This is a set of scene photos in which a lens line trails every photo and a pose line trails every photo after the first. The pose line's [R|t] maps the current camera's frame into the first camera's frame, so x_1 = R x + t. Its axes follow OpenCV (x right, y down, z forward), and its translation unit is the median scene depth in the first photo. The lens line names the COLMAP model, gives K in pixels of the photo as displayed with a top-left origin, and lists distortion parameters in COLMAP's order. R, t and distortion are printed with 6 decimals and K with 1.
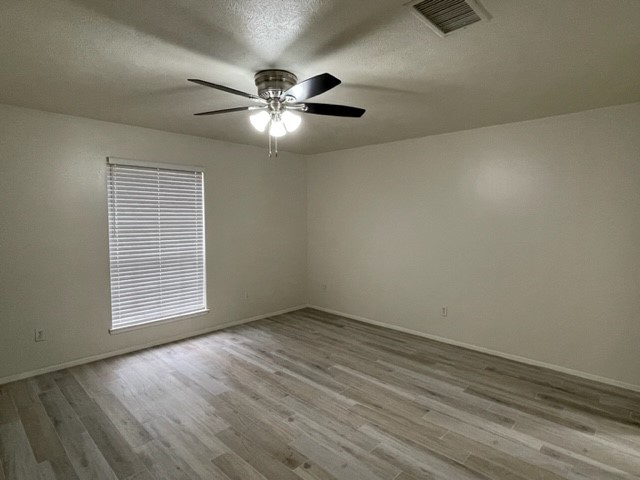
lens RADIAL K [[363.3, 0, 318.8], [0, 363.3, 241.5], [0, 0, 1]] dist [-0.003663, -0.008616]
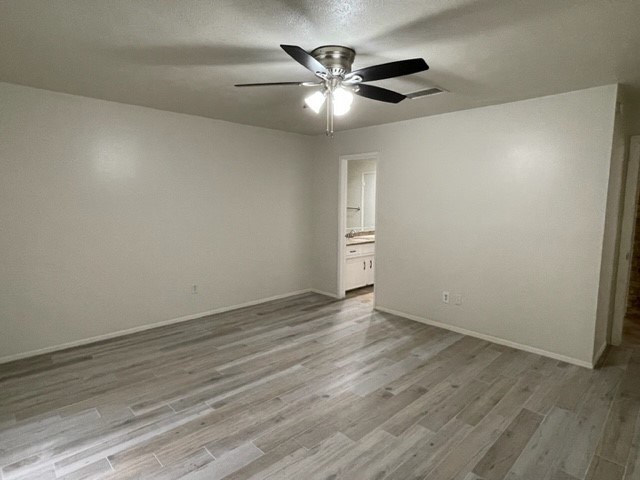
lens RADIAL K [[363.3, 0, 318.6], [0, 363.3, 239.1], [0, 0, 1]] dist [-0.003663, -0.008616]
pose [[0.044622, -0.120179, 0.991749, -0.818965], [0.069199, 0.990725, 0.116941, -0.057132], [-0.996604, 0.063410, 0.052524, 0.733998]]
